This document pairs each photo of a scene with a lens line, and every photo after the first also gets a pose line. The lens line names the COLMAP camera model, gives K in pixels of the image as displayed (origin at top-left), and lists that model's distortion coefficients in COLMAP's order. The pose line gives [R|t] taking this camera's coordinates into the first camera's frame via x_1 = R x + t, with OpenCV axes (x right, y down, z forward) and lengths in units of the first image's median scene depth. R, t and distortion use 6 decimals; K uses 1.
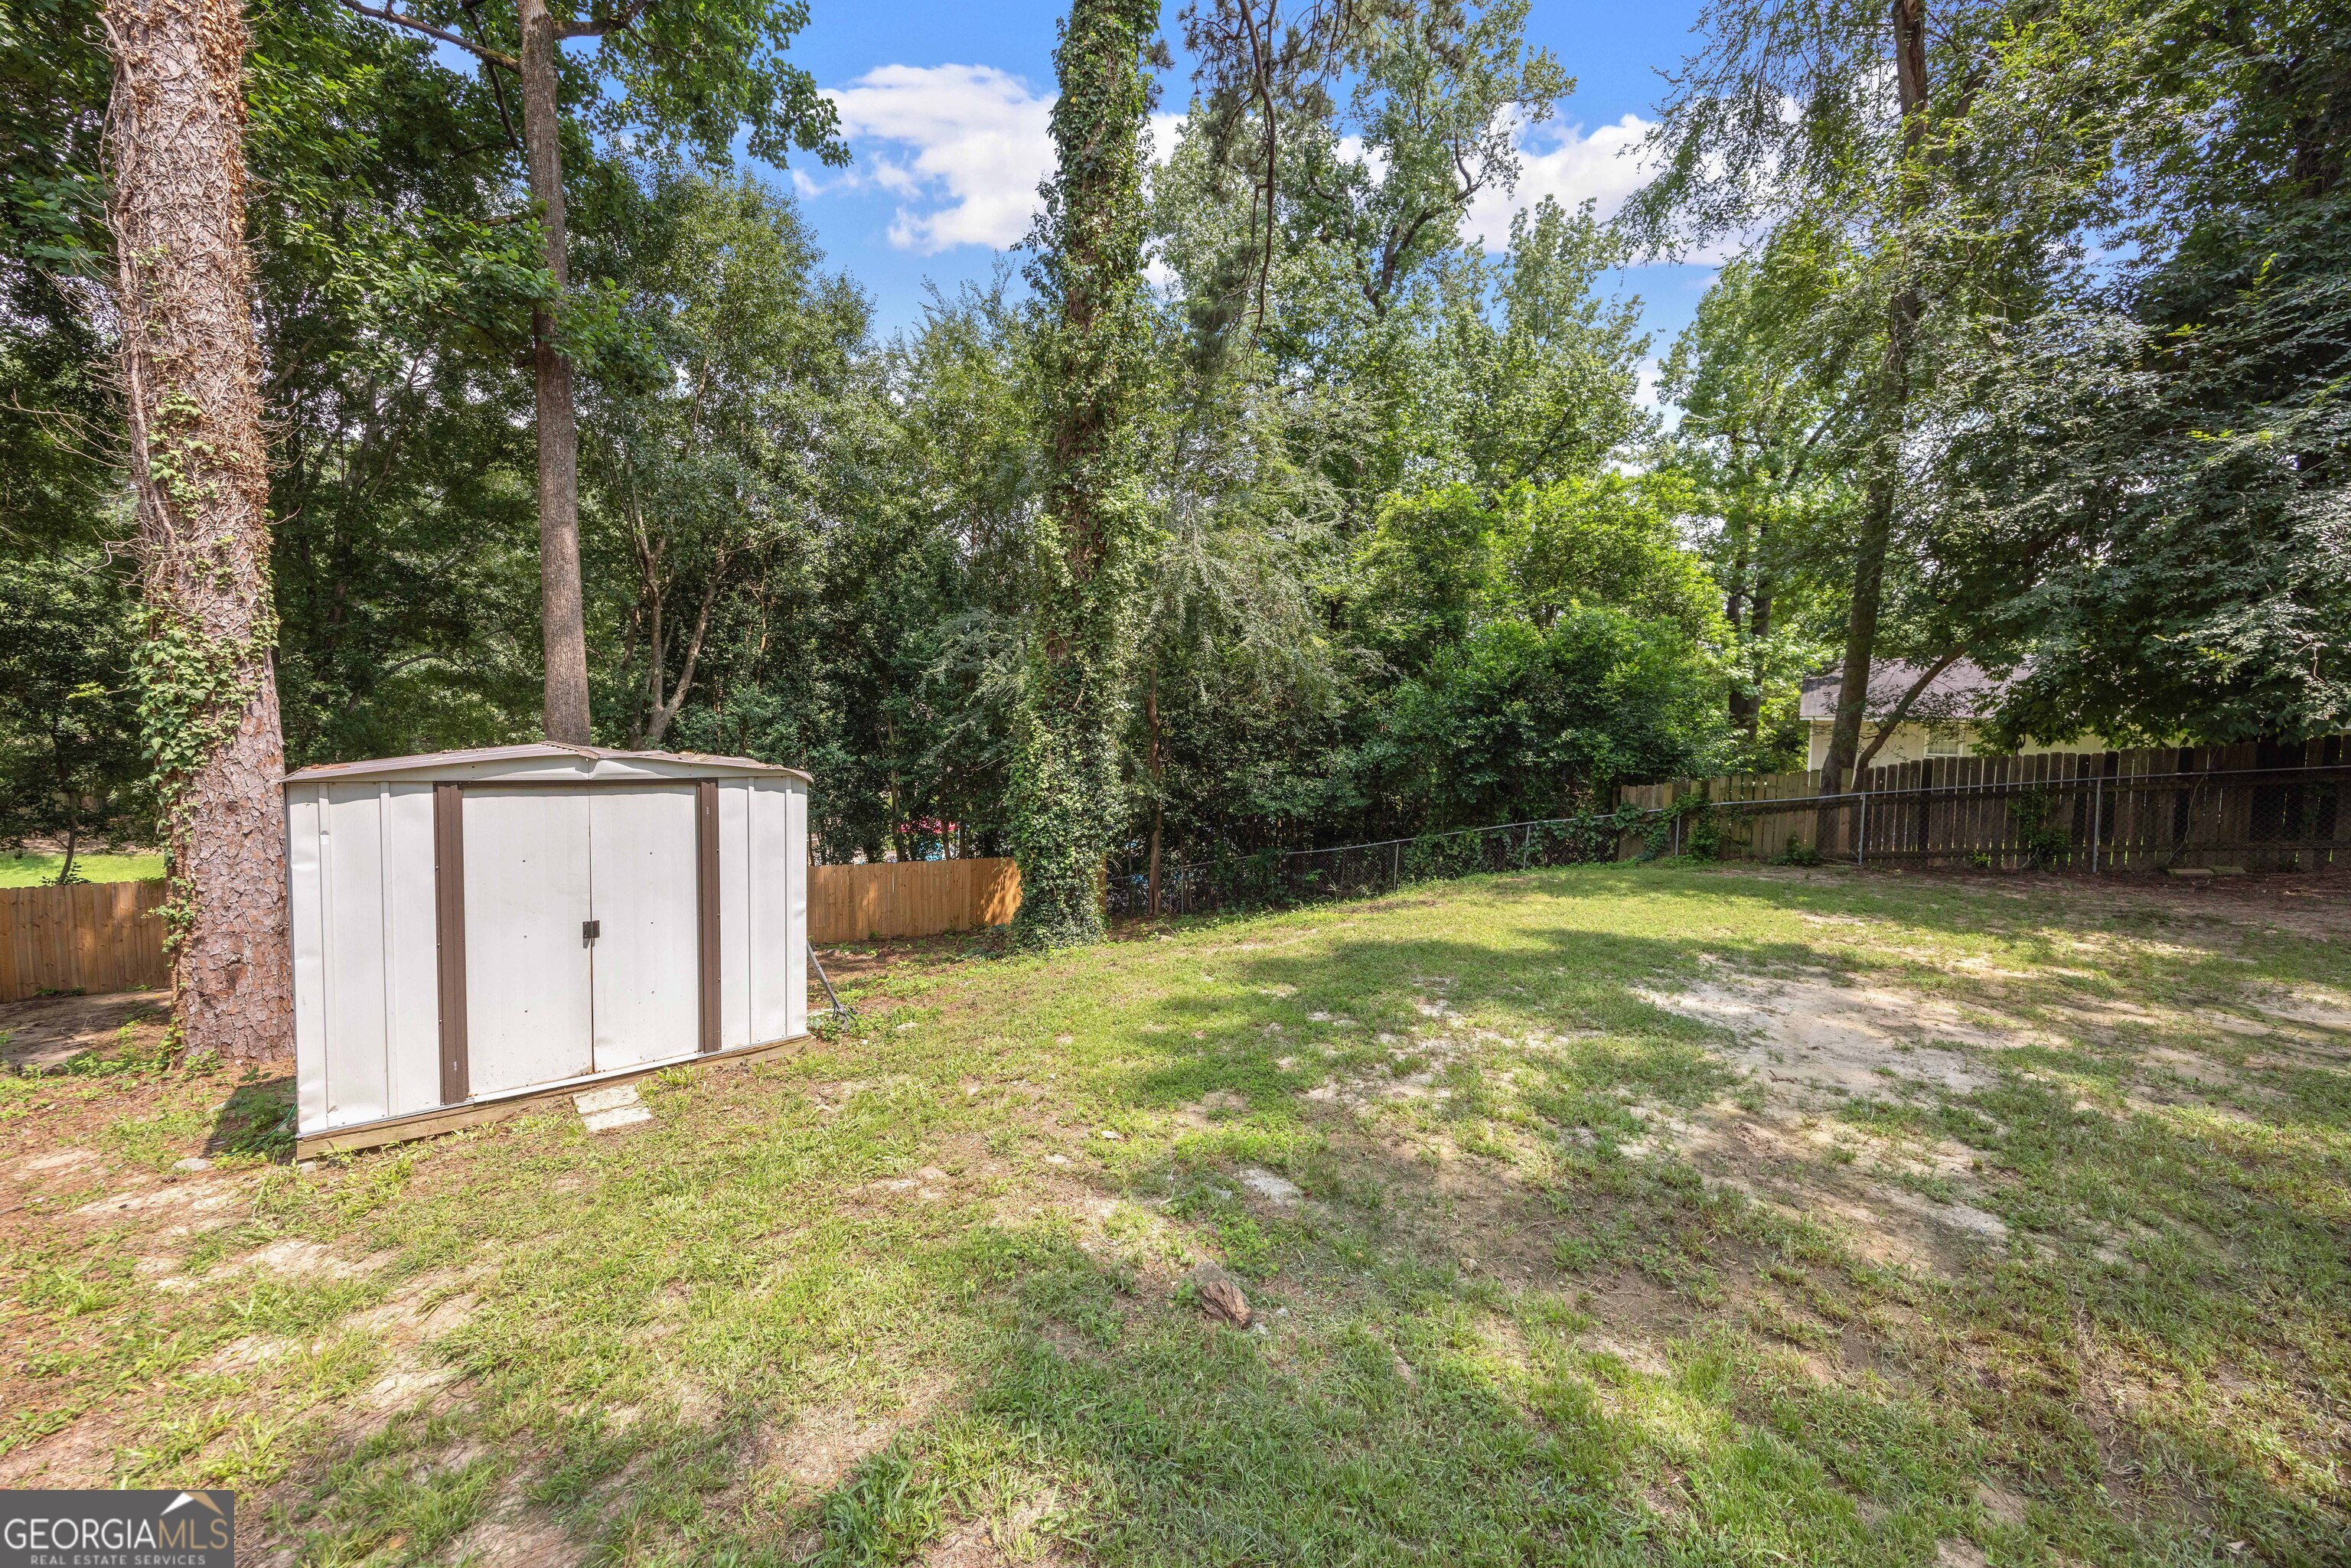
lens RADIAL K [[928.8, 0, 1159.6], [0, 928.8, 797.4], [0, 0, 1]] dist [-0.001845, 0.000035]
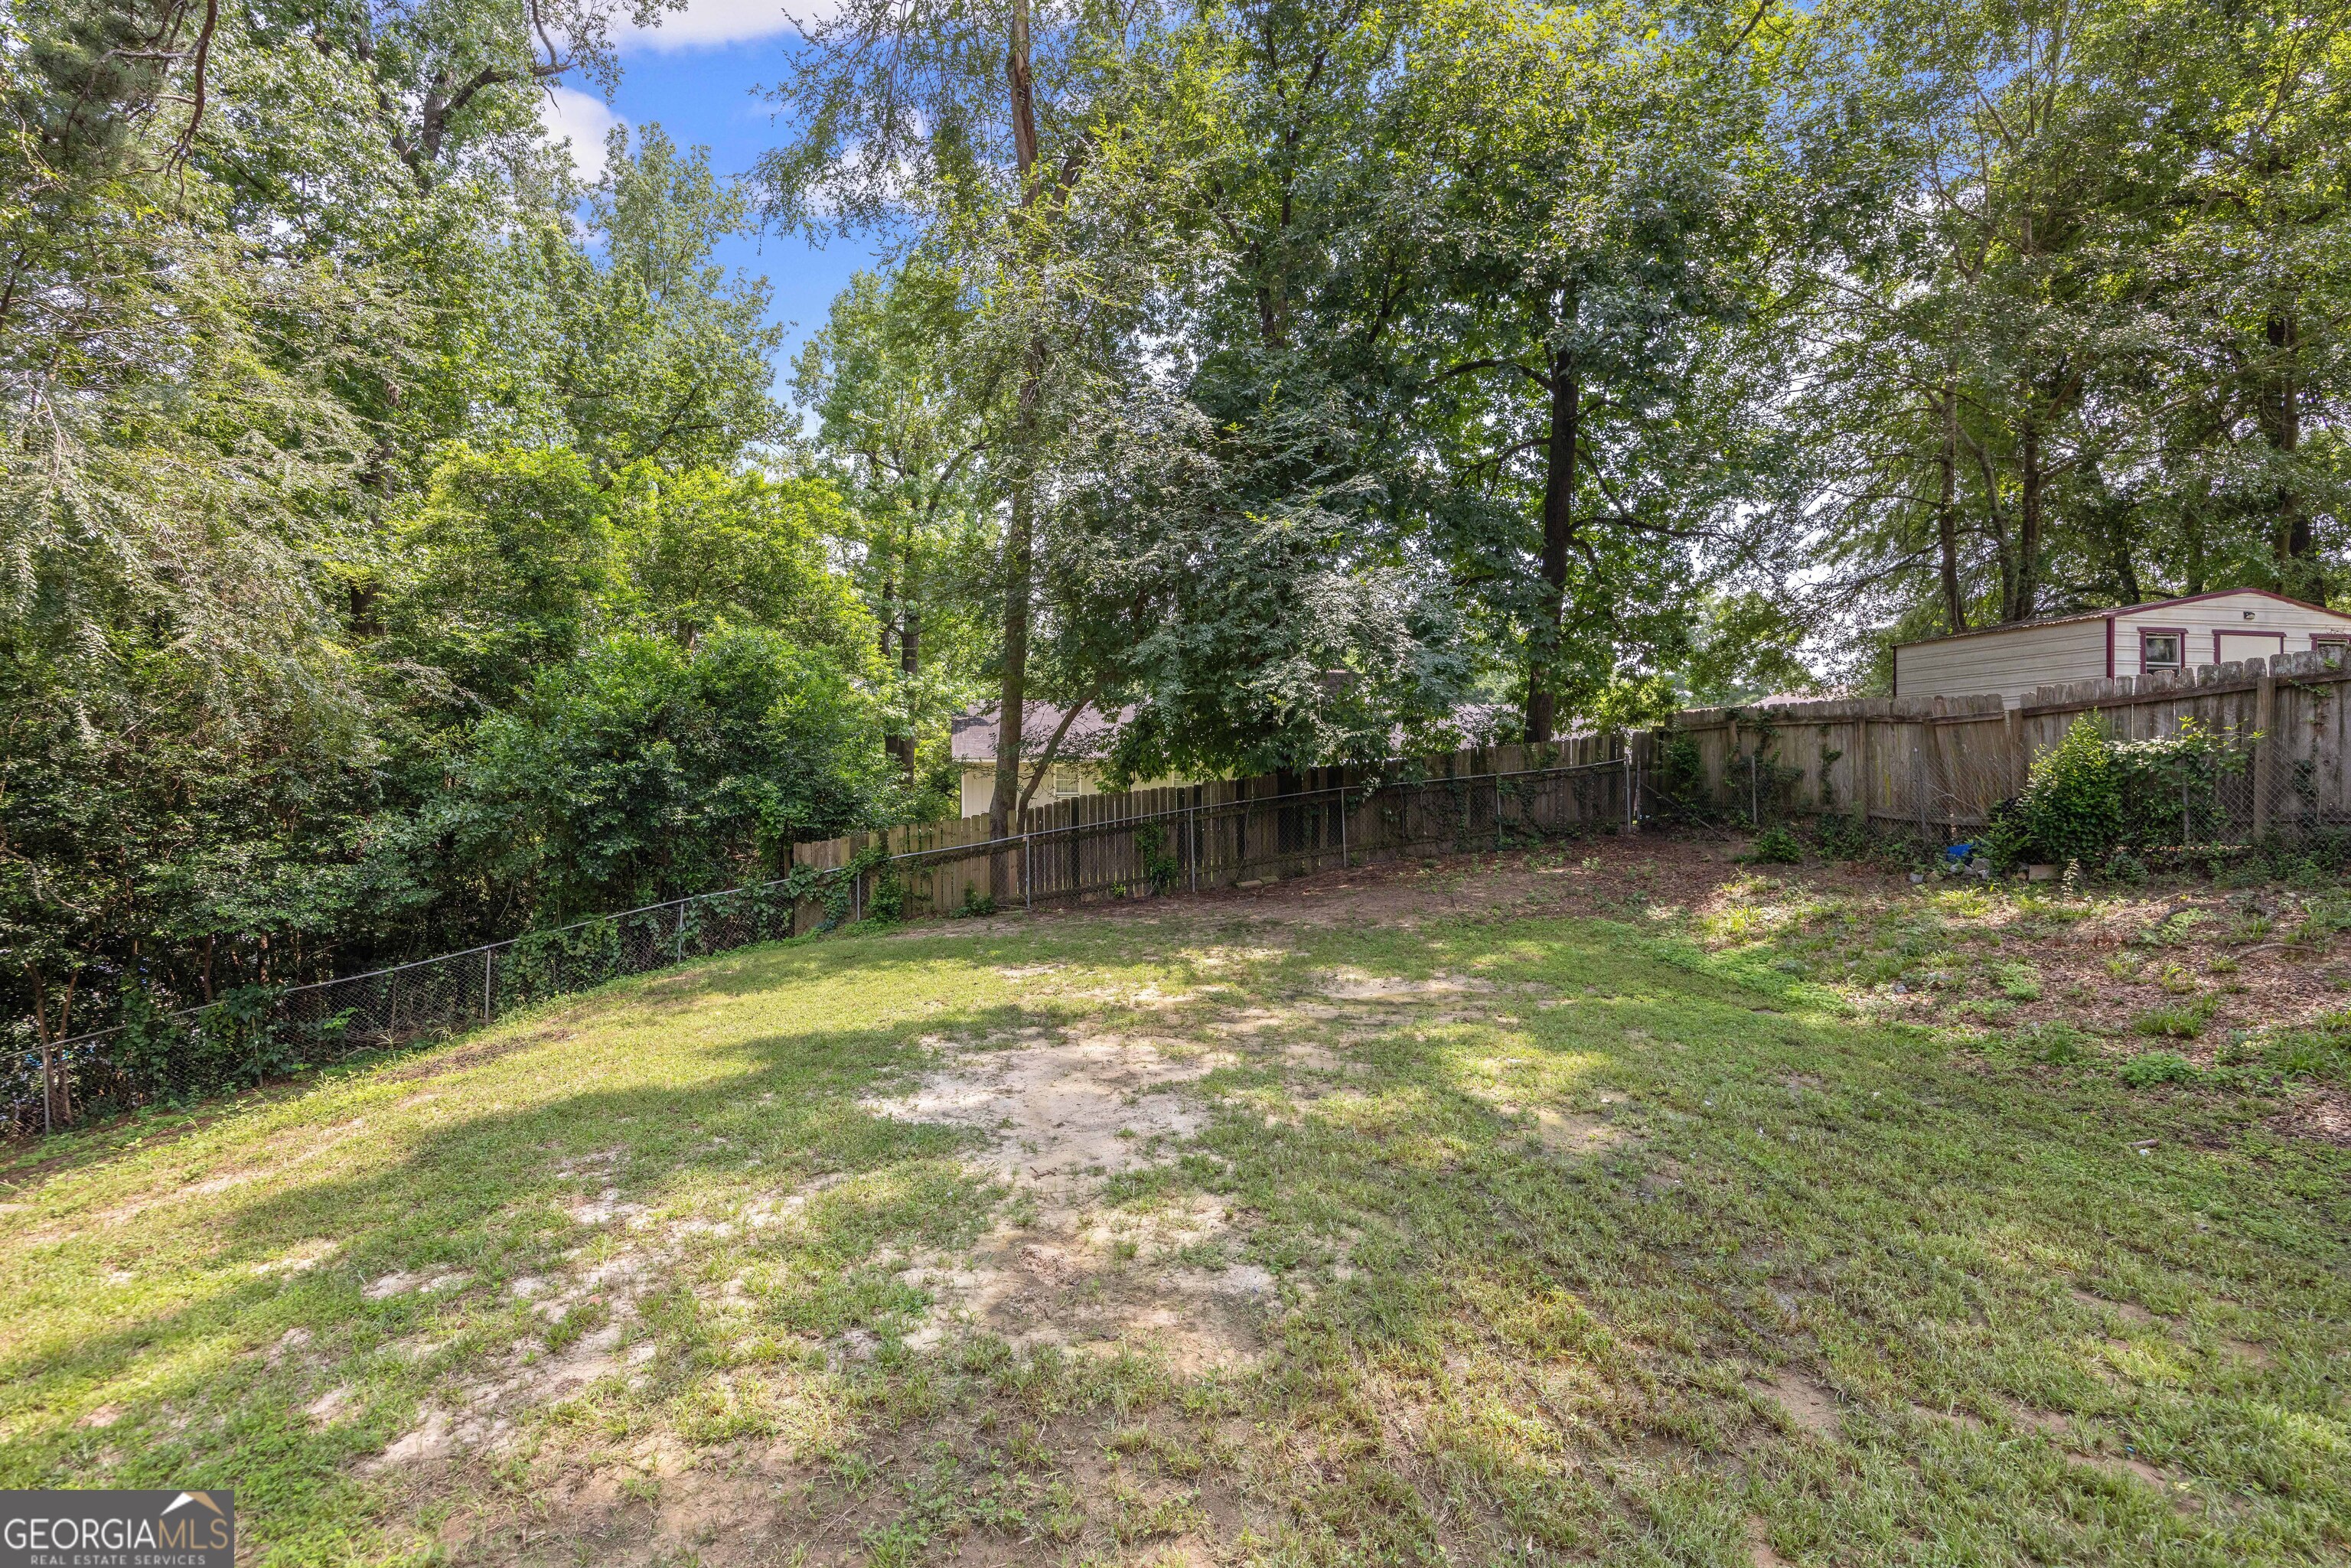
lens RADIAL K [[1098.5, 0, 1170.2], [0, 1098.5, 777.7], [0, 0, 1]] dist [-0.012022, -0.000745]
pose [[0.673585, -0.023365, 0.738740, 0.004916], [0.078939, 0.996057, -0.040473, -0.005371], [-0.734882, 0.085578, 0.672774, 0.101080]]
